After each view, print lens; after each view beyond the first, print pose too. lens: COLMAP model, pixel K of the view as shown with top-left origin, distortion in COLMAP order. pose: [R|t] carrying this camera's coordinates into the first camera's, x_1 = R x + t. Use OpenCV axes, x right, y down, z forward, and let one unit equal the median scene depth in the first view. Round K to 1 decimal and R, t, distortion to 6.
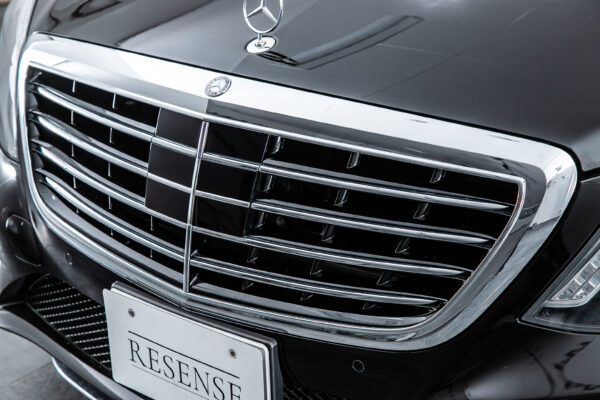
lens RADIAL K [[1252.2, 0, 300.0], [0, 1252.2, 200.0], [0, 0, 1]] dist [0.263172, 0.085237]
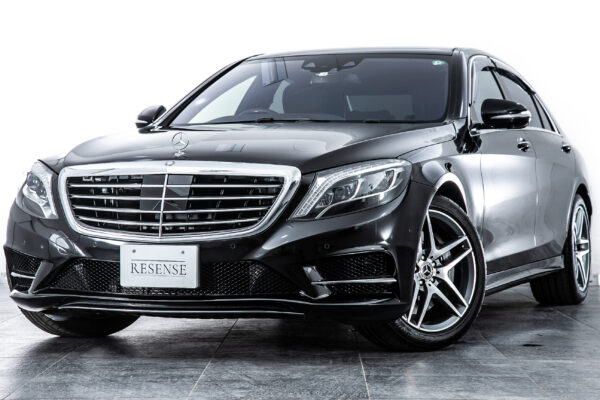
lens RADIAL K [[1589.3, 0, 300.0], [0, 1589.3, 200.0], [0, 0, 1]] dist [0.348194, 0.012556]
pose [[0.937608, 0.031988, 0.346219, -1.010962], [0.096462, 0.932739, -0.347409, 1.235386], [-0.334044, 0.359131, 0.871458, -2.143849]]
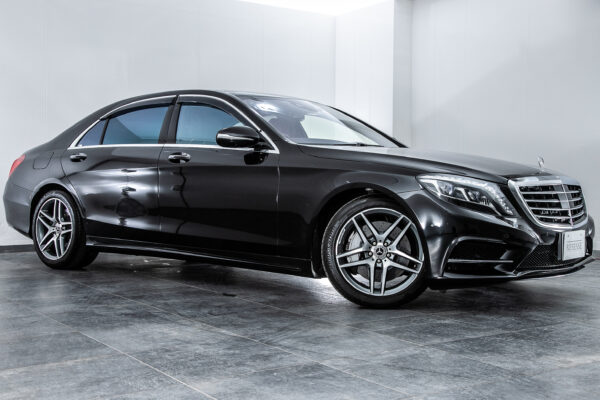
lens RADIAL K [[798.8, 0, 300.0], [0, 798.8, 200.0], [0, 0, 1]] dist [0.011813, 0.012341]
pose [[-0.026659, 0.008906, 0.999605, -2.744948], [0.360258, 0.932852, 0.001297, -0.336344], [-0.932472, 0.360150, -0.028077, 1.904300]]
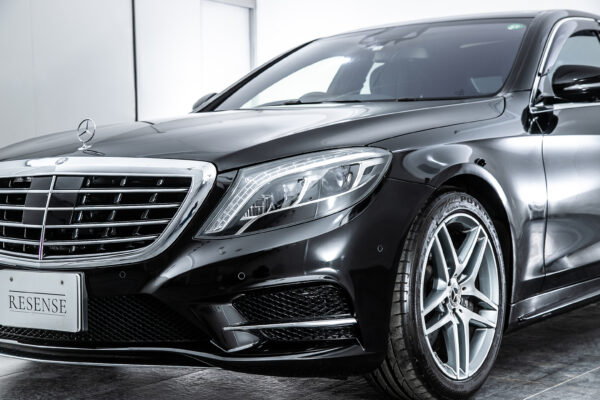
lens RADIAL K [[1106.3, 0, 300.0], [0, 1106.3, 200.0], [0, 0, 1]] dist [0.209074, 0.062695]
pose [[0.995071, 0.010449, 0.098612, 0.145494], [0.024015, 0.939442, -0.341866, 0.610089], [-0.096212, 0.342549, 0.934560, -0.747414]]
